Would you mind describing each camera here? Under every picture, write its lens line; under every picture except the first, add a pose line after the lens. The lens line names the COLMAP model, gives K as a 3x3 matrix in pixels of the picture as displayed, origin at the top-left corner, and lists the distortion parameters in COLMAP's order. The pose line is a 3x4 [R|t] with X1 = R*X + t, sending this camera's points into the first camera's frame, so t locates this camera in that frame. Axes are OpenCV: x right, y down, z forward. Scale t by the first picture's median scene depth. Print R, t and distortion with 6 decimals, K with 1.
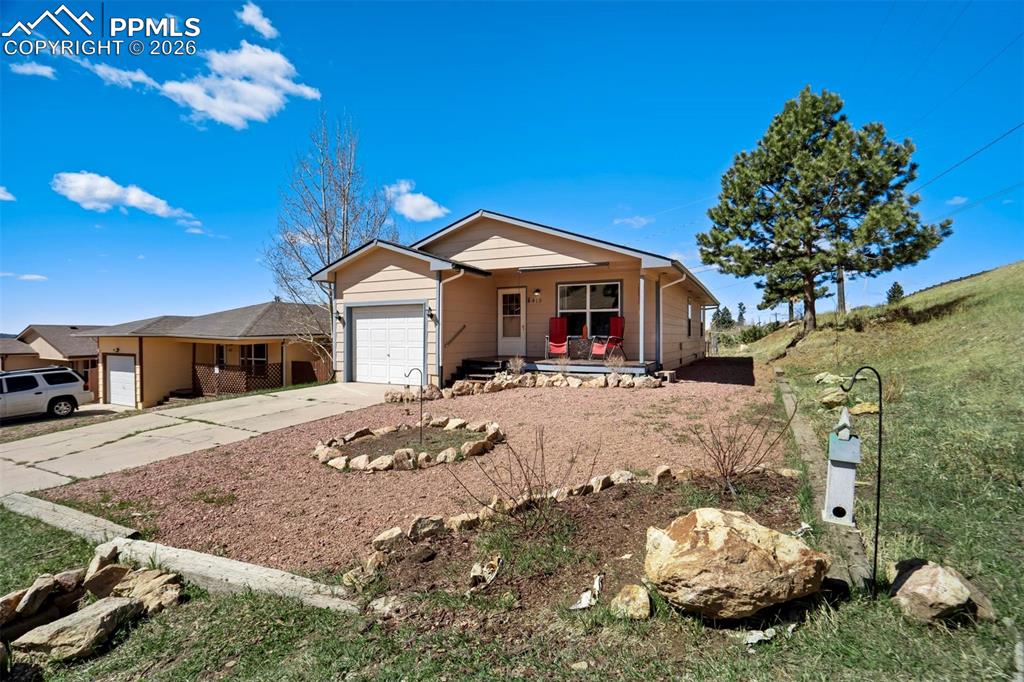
lens RADIAL K [[478.2, 0, 515.2], [0, 478.2, 341.3], [0, 0, 1]] dist [-0.042894, 0.020007]
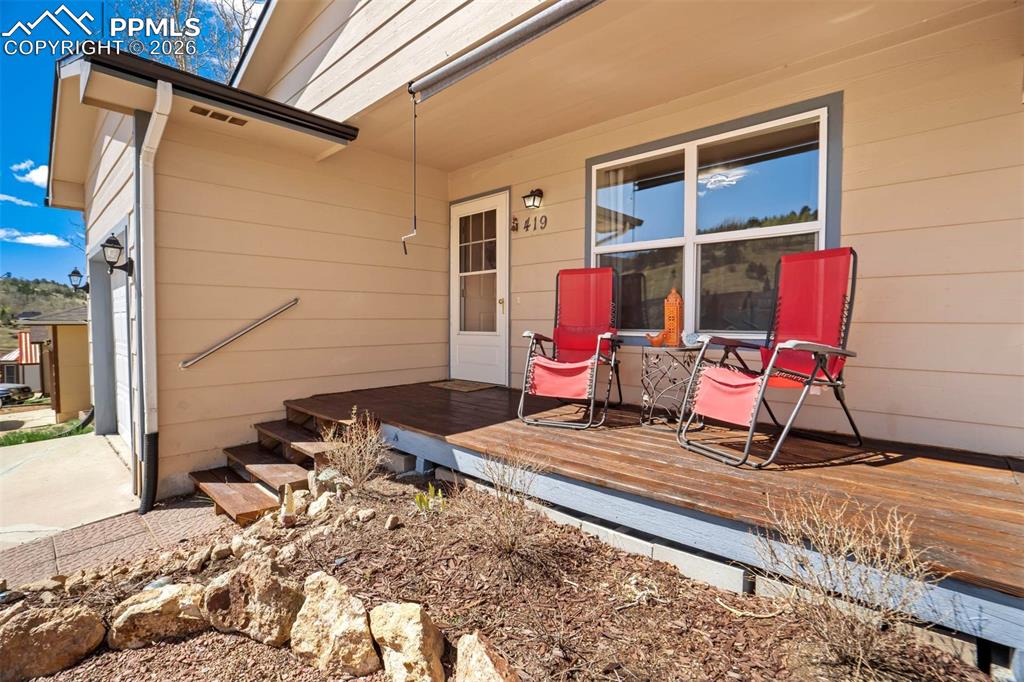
lens RADIAL K [[478.2, 0, 515.2], [0, 478.2, 341.3], [0, 0, 1]] dist [-0.042894, 0.020007]
pose [[0.962543, 0.012579, -0.270837, 0.129753], [-0.003906, 0.999463, 0.032535, -0.014160], [0.271101, -0.030259, 0.962075, 0.704115]]
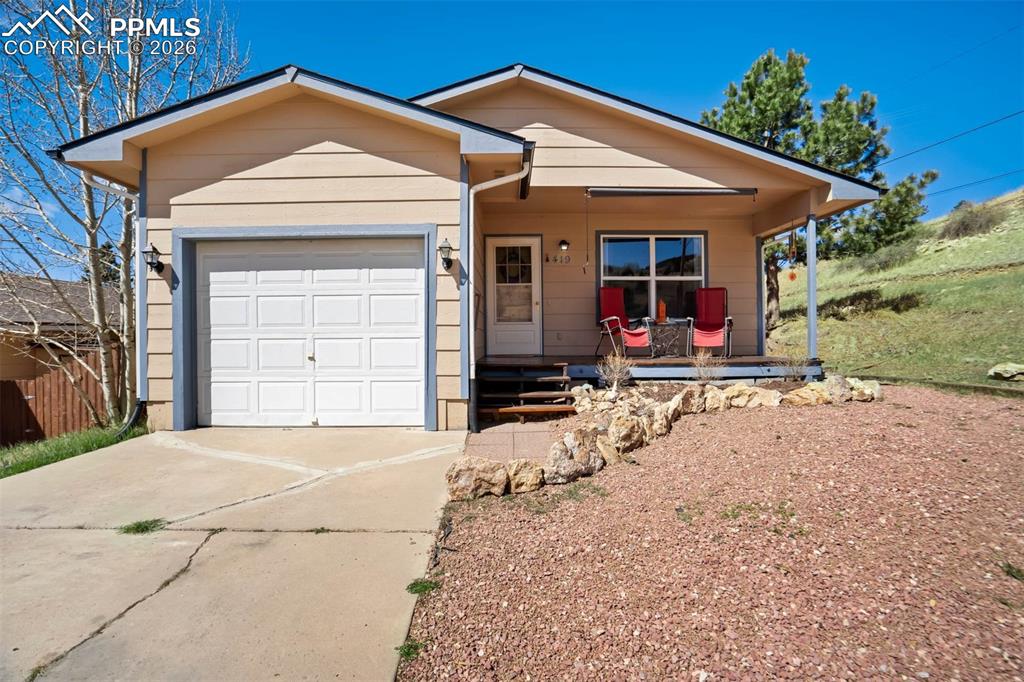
lens RADIAL K [[478.2, 0, 515.2], [0, 478.2, 341.3], [0, 0, 1]] dist [-0.042894, 0.020007]
pose [[0.892355, -0.009863, 0.451227, -0.284798], [0.013903, 0.999887, -0.005638, 0.018619], [-0.451121, 0.011304, 0.892391, 0.529197]]
